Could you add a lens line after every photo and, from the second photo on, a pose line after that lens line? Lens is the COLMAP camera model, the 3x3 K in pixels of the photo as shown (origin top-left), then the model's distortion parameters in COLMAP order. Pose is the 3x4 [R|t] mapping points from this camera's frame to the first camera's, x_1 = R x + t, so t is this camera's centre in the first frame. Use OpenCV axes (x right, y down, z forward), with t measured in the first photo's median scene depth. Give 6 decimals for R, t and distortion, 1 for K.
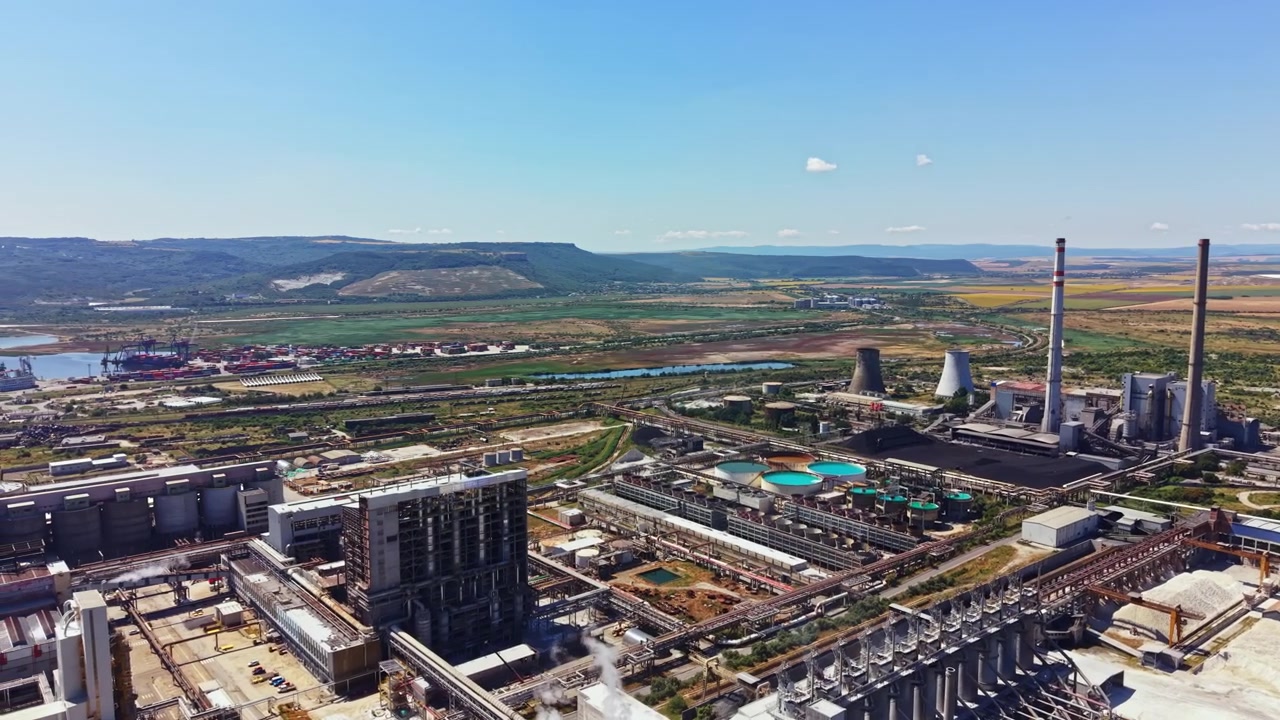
lens RADIAL K [[916.0, 0, 640.0], [0, 916.0, 360.0], [0, 0, 1]] dist [0.079021, -0.114603]
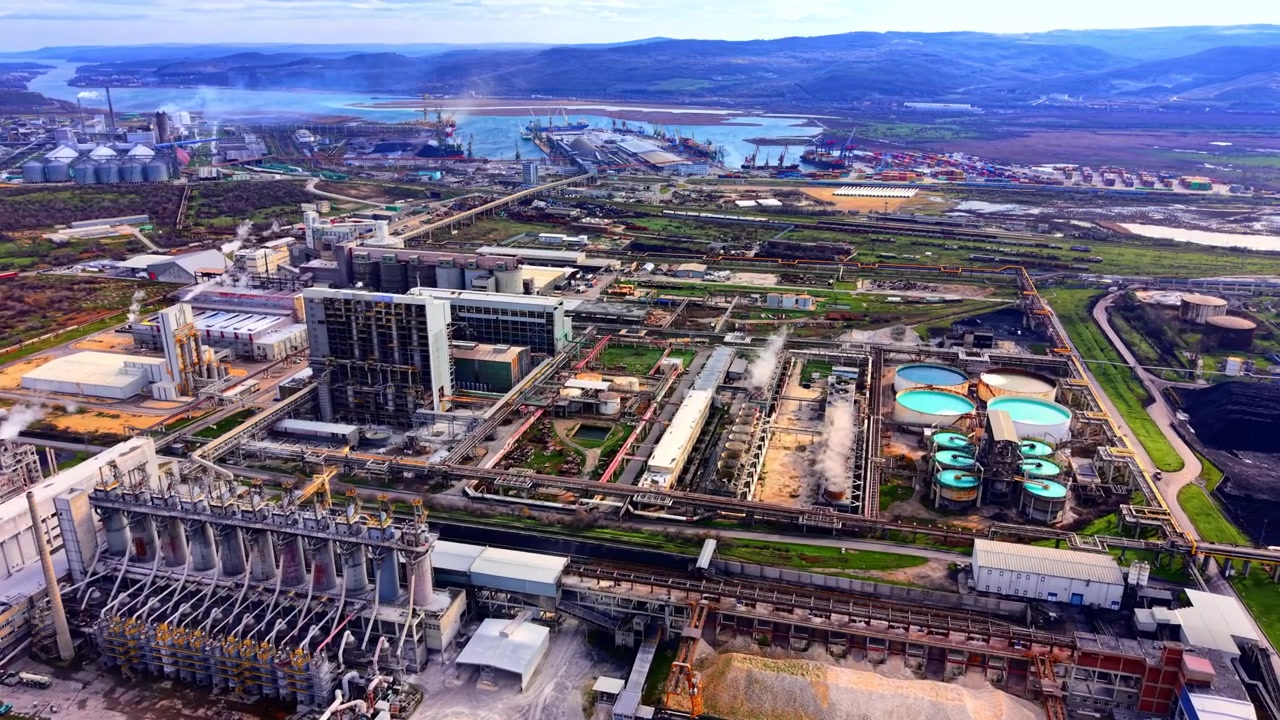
lens RADIAL K [[916.0, 0, 640.0], [0, 916.0, 360.0], [0, 0, 1]] dist [0.079021, -0.114603]
pose [[0.578380, 0.267117, -0.770795, 0.752119], [-0.093663, 0.960367, 0.262530, -0.108790], [0.810372, -0.079648, 0.580477, 0.412909]]
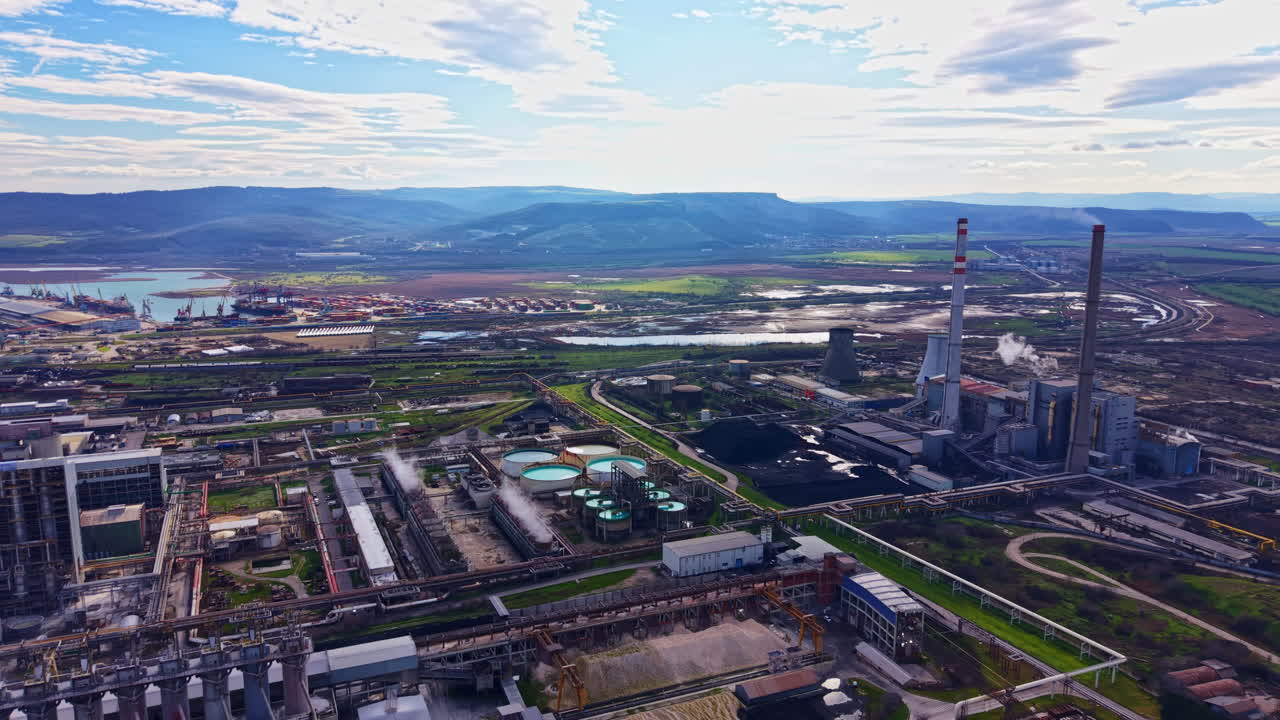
lens RADIAL K [[916.0, 0, 640.0], [0, 916.0, 360.0], [0, 0, 1]] dist [0.079021, -0.114603]
pose [[0.960638, 0.052439, -0.272810, 0.621788], [-0.036443, 0.997324, 0.063377, -0.065351], [0.275403, -0.050941, 0.959978, 0.124703]]
